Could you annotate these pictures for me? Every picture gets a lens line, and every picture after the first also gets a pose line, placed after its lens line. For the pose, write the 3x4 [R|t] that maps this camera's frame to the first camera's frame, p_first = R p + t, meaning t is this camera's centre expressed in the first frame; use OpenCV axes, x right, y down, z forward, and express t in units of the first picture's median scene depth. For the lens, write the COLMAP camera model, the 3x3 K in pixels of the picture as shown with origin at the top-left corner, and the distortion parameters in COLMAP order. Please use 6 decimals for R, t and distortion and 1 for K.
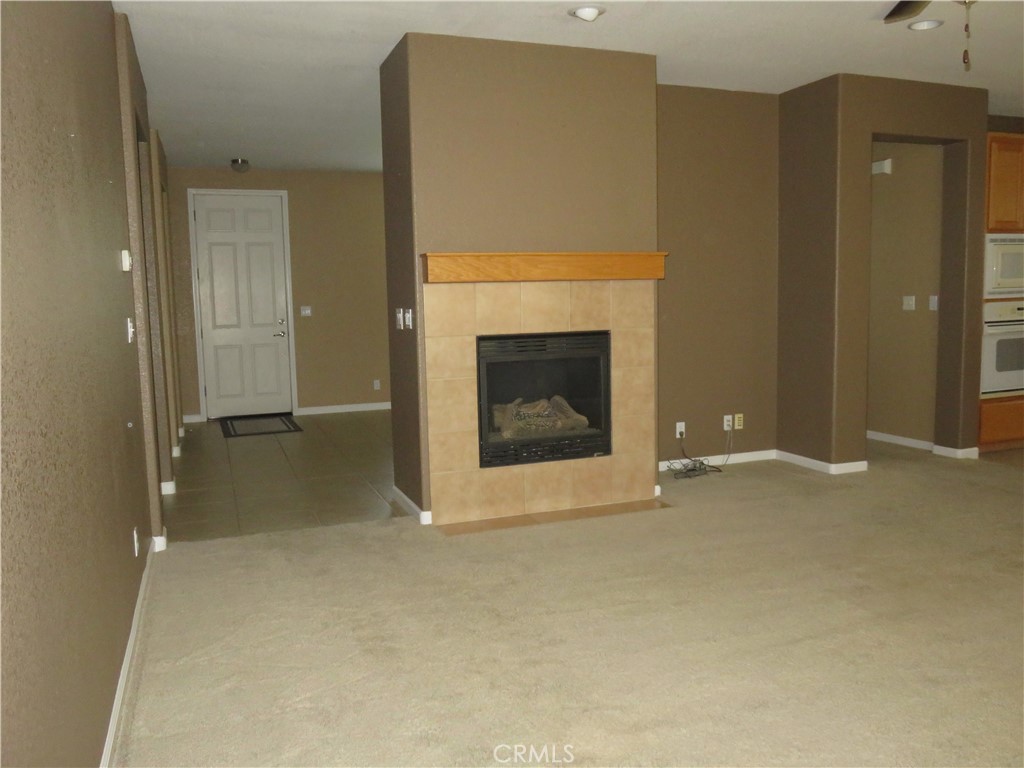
lens RADIAL K [[828.9, 0, 512.0], [0, 828.9, 384.0], [0, 0, 1]] dist [-0.043091, 0.006813]
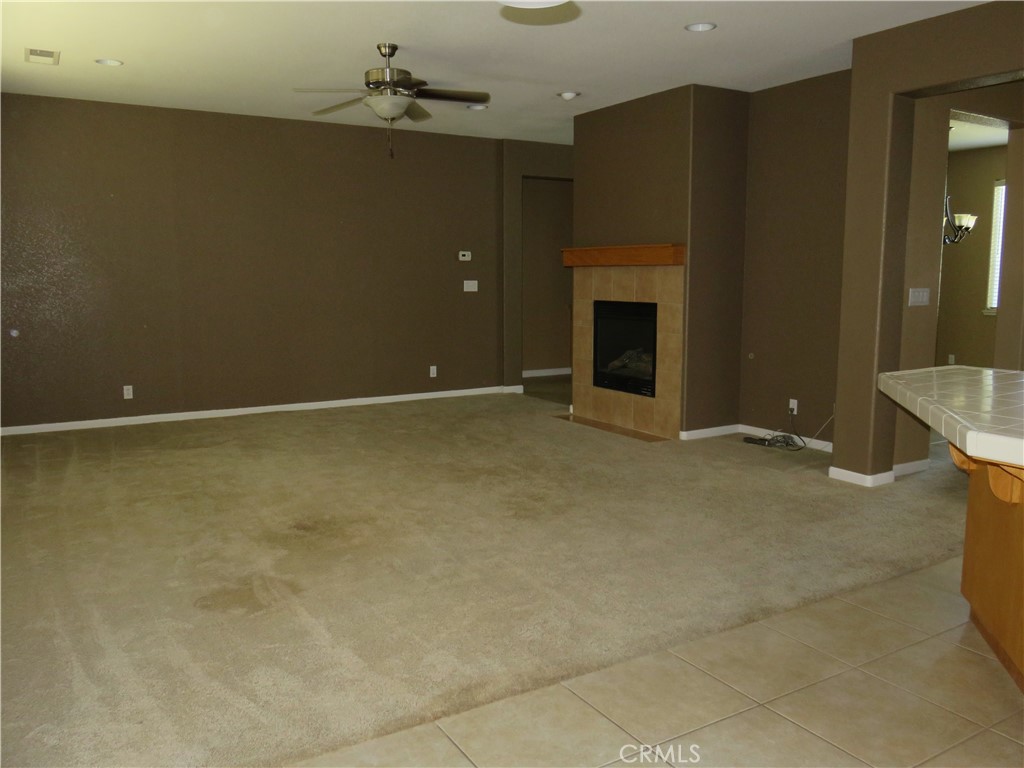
lens RADIAL K [[828.9, 0, 512.0], [0, 828.9, 384.0], [0, 0, 1]] dist [-0.043091, 0.006813]
pose [[0.181388, 0.146254, -0.972475, 1.391397], [-0.127165, 0.984065, 0.124278, -0.073002], [0.975155, 0.101122, 0.197096, 0.523699]]
